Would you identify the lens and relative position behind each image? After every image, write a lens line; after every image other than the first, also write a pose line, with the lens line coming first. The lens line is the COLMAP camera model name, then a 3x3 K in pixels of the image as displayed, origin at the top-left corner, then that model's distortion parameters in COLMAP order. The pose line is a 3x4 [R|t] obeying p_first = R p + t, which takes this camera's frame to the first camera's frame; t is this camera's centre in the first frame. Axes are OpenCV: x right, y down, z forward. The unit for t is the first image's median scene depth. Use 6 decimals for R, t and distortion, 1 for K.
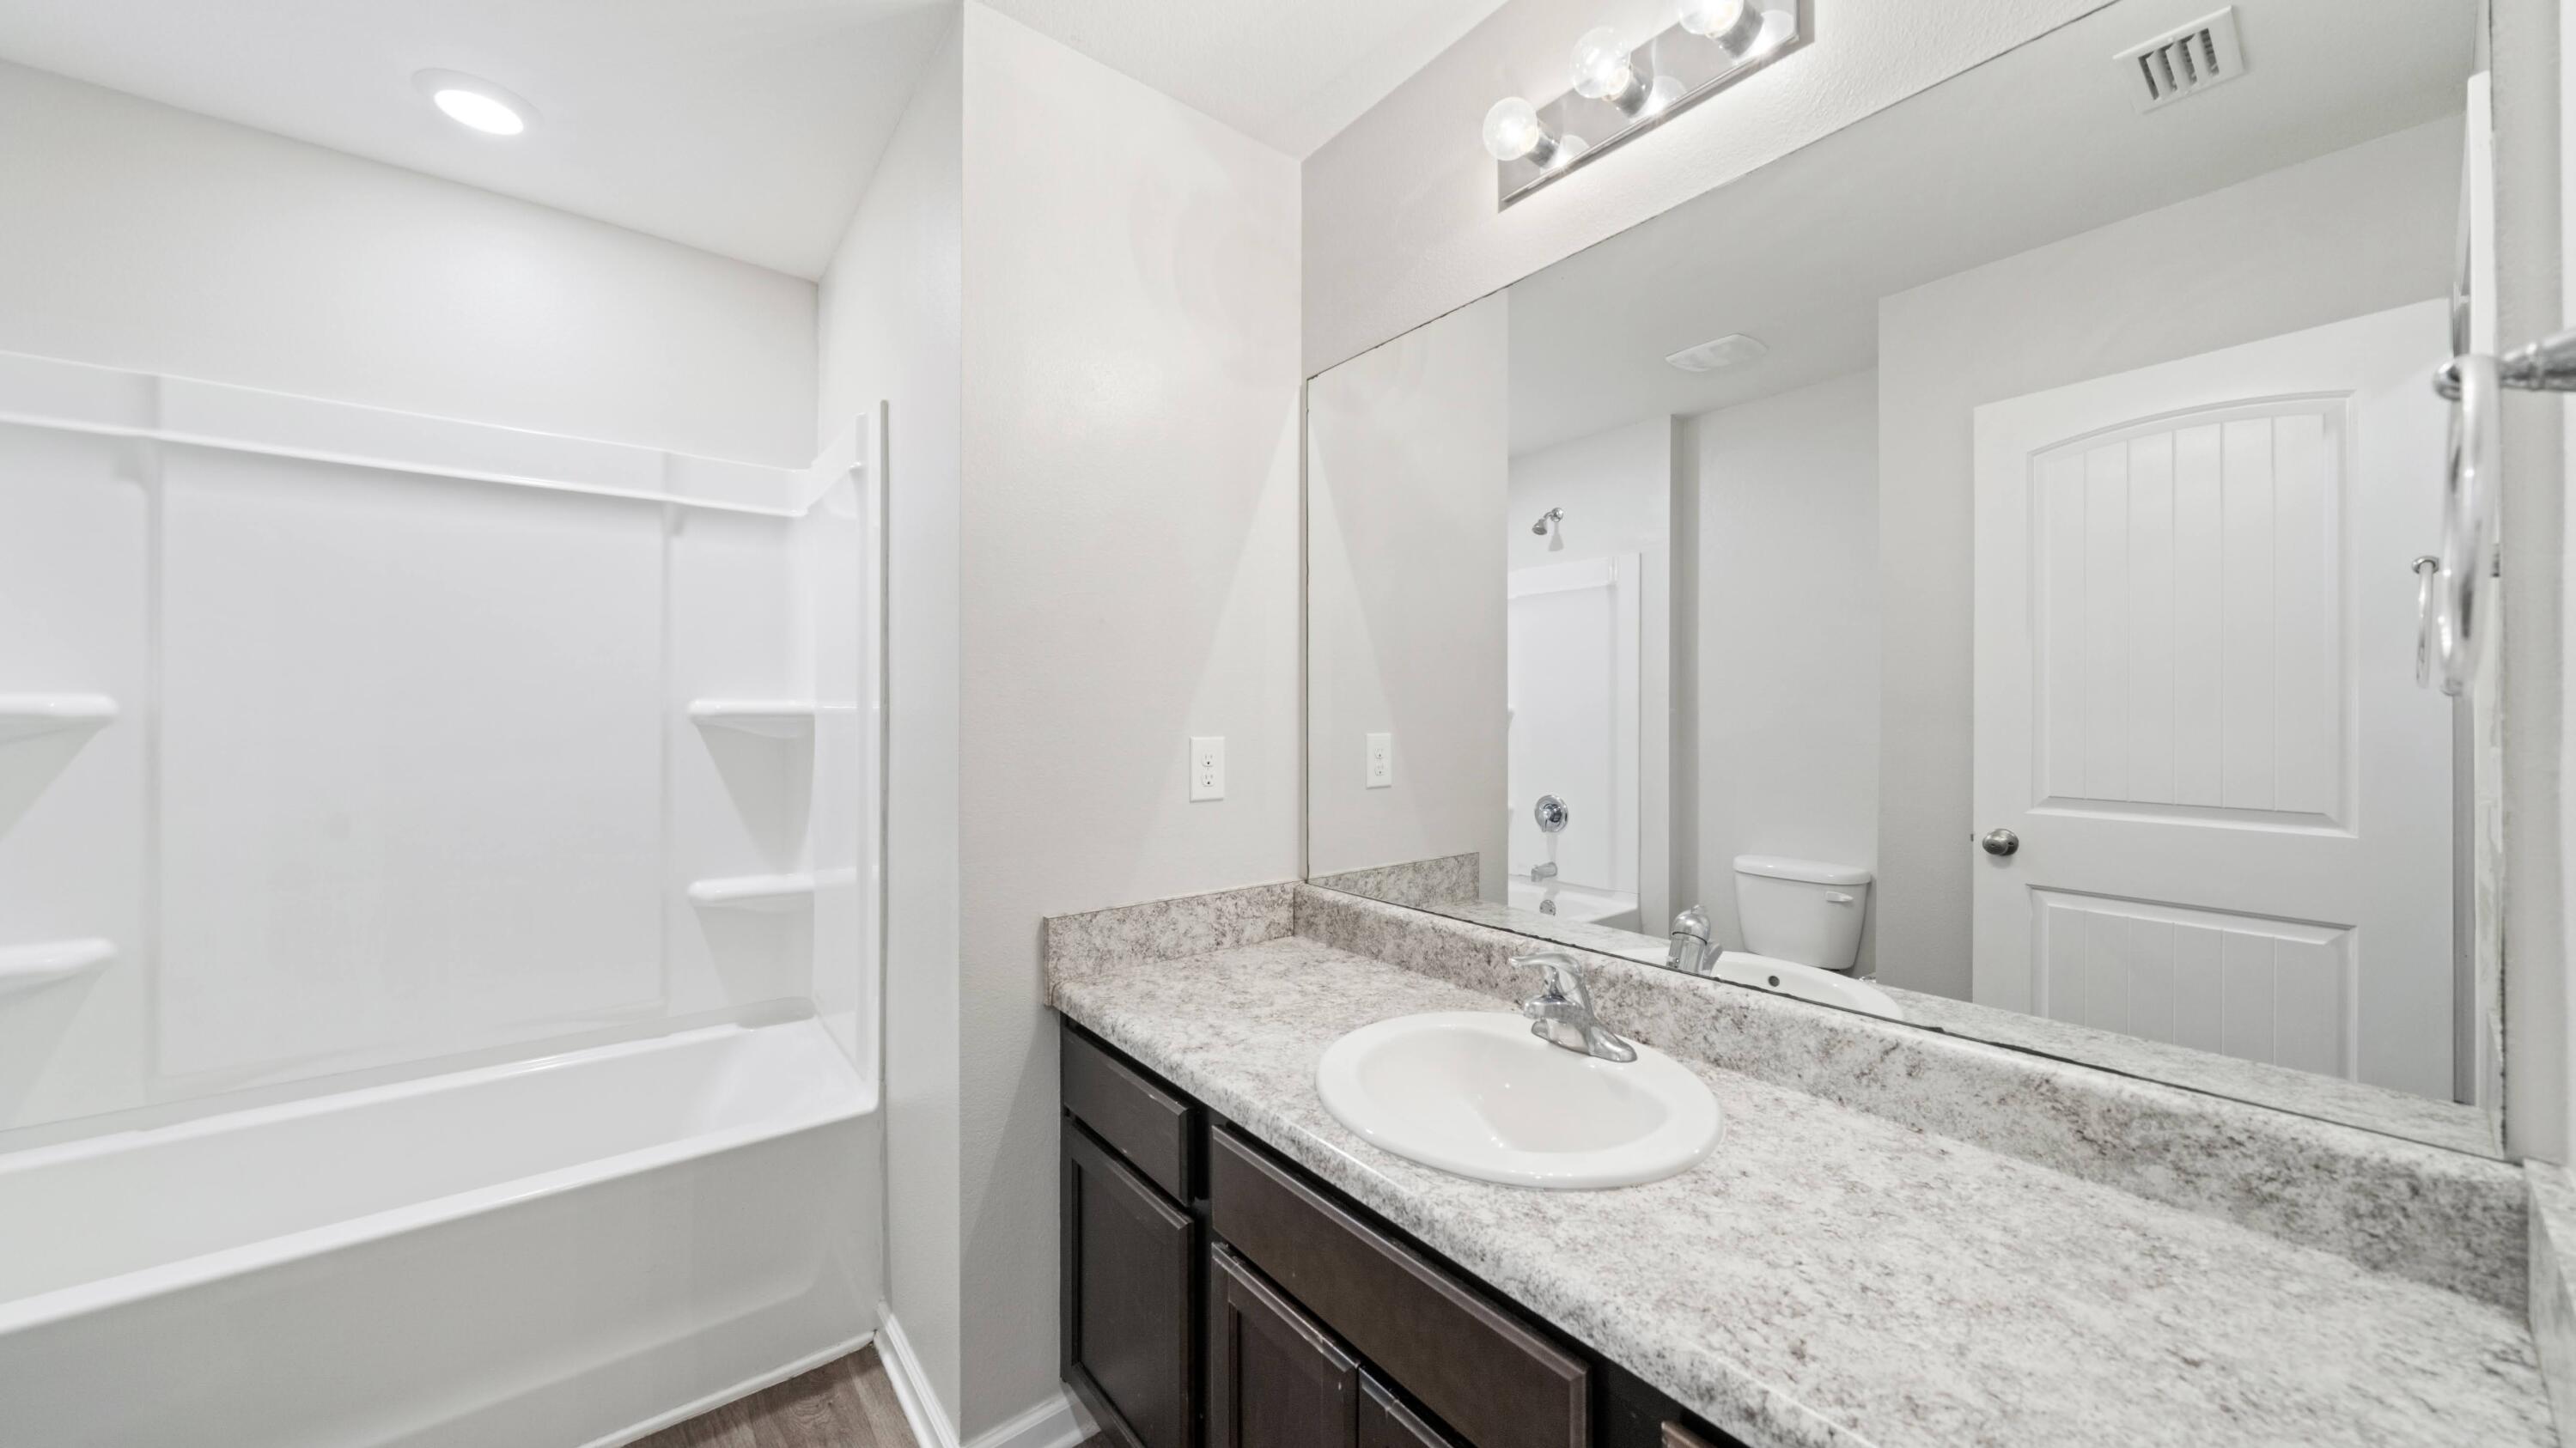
lens RADIAL K [[875.3, 0, 1283.8], [0, 875.3, 717.8], [0, 0, 1]] dist [-0.003994, -0.000435]
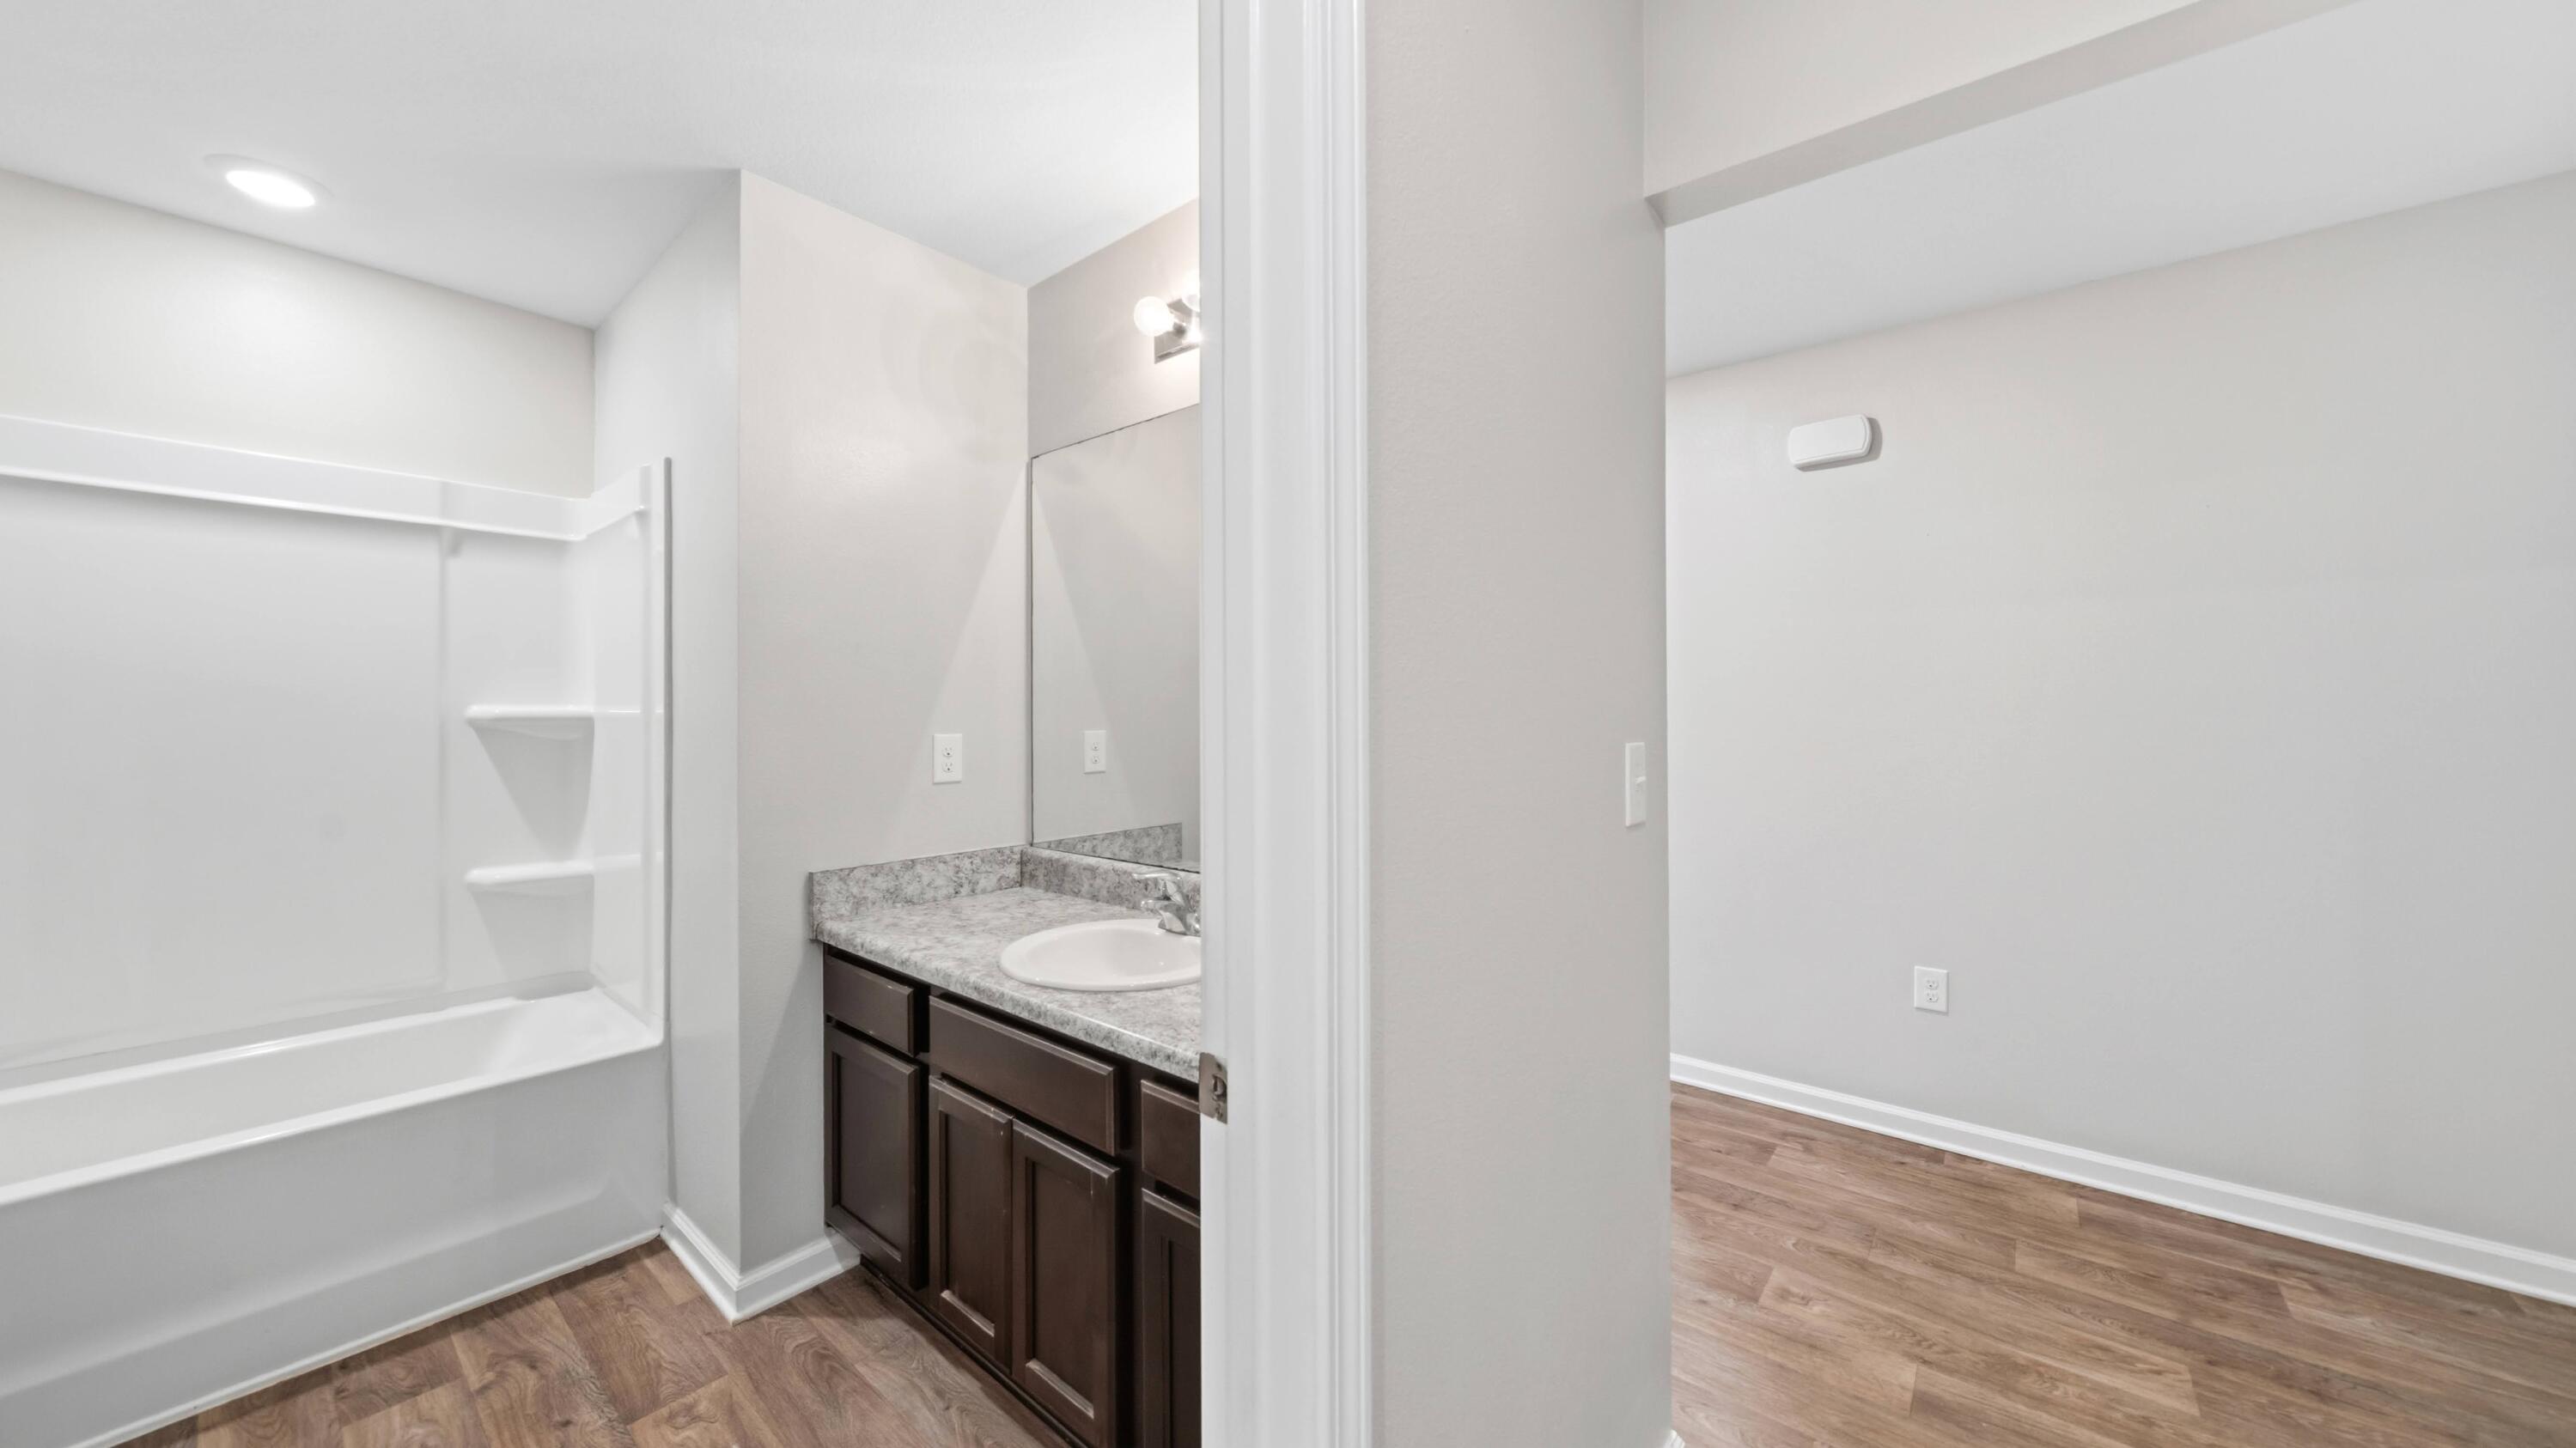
lens RADIAL K [[875.3, 0, 1279.8], [0, 875.3, 715.5], [0, 0, 1]] dist [-0.003994, -0.000435]
pose [[0.978583, -0.003384, 0.205824, 0.125021], [0.003932, 0.999990, -0.002252, -0.000711], [-0.205814, 0.003013, 0.978586, -0.364545]]
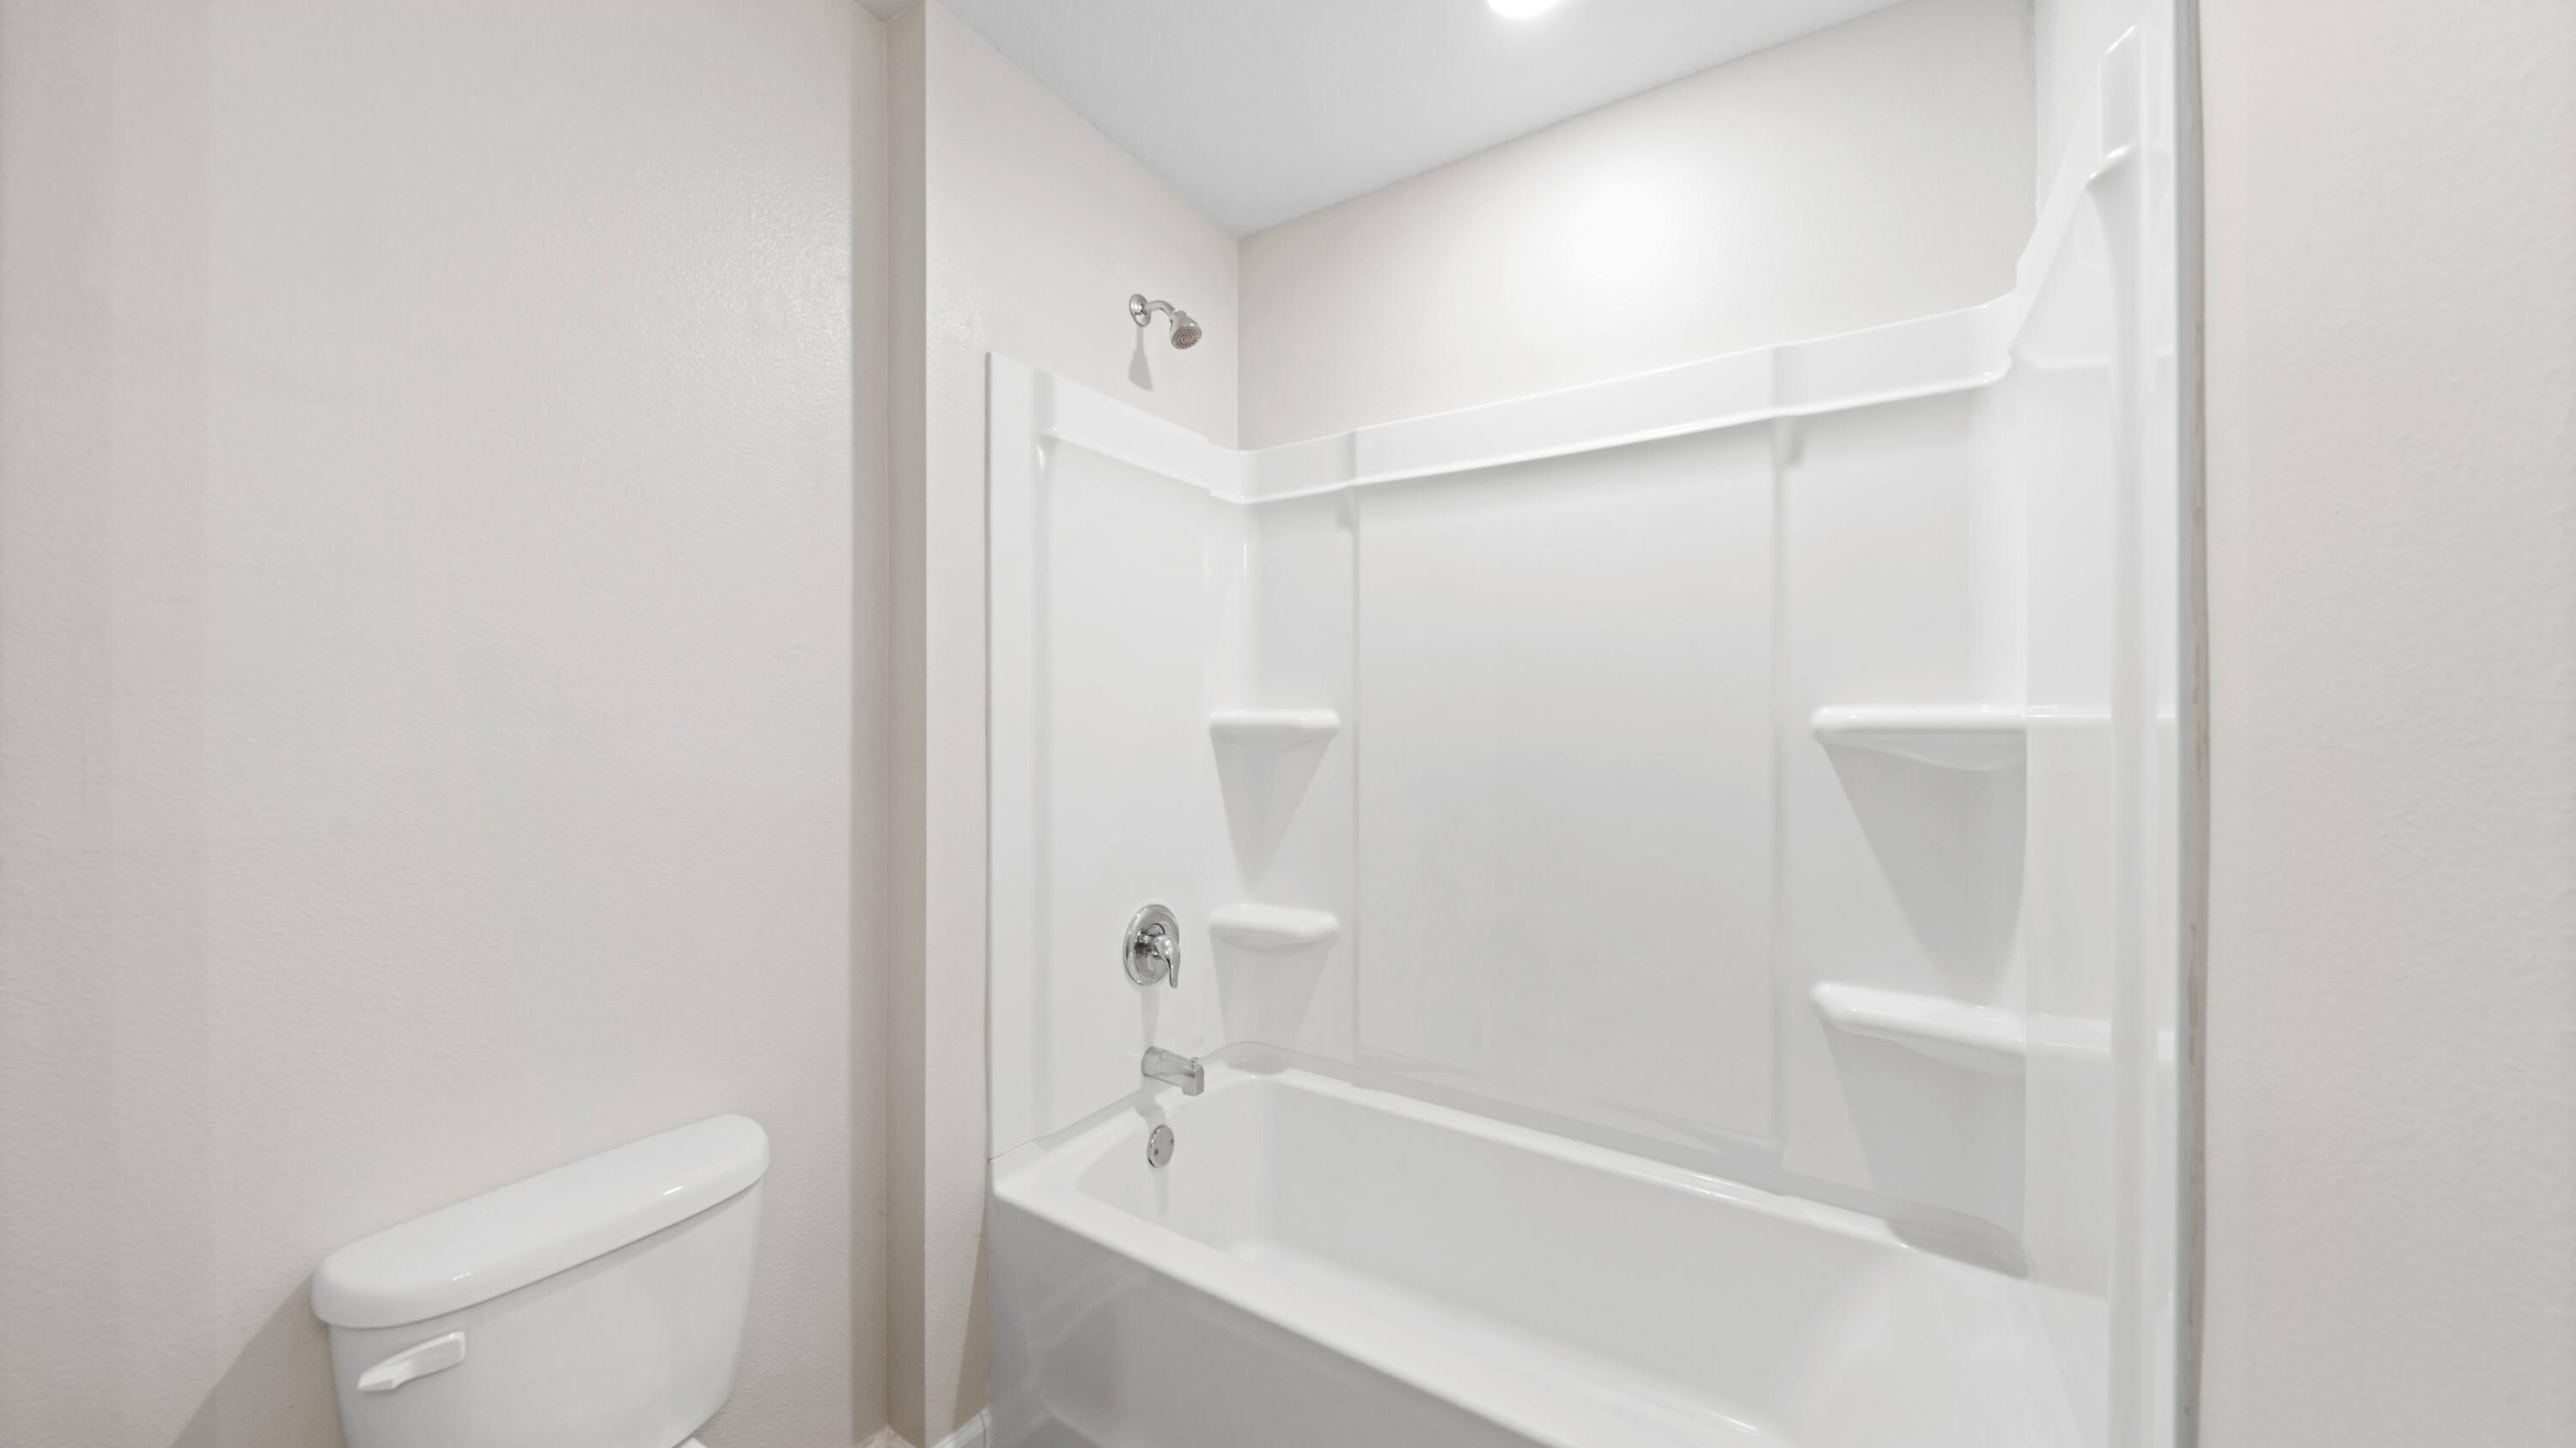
lens RADIAL K [[875.3, 0, 1276.5], [0, 875.3, 715.8], [0, 0, 1]] dist [-0.003994, -0.000435]
pose [[0.320982, -0.008081, -0.947051, -0.223788], [-0.007074, 0.999915, -0.010929, -0.004611], [0.947059, 0.010207, 0.320898, 0.495590]]
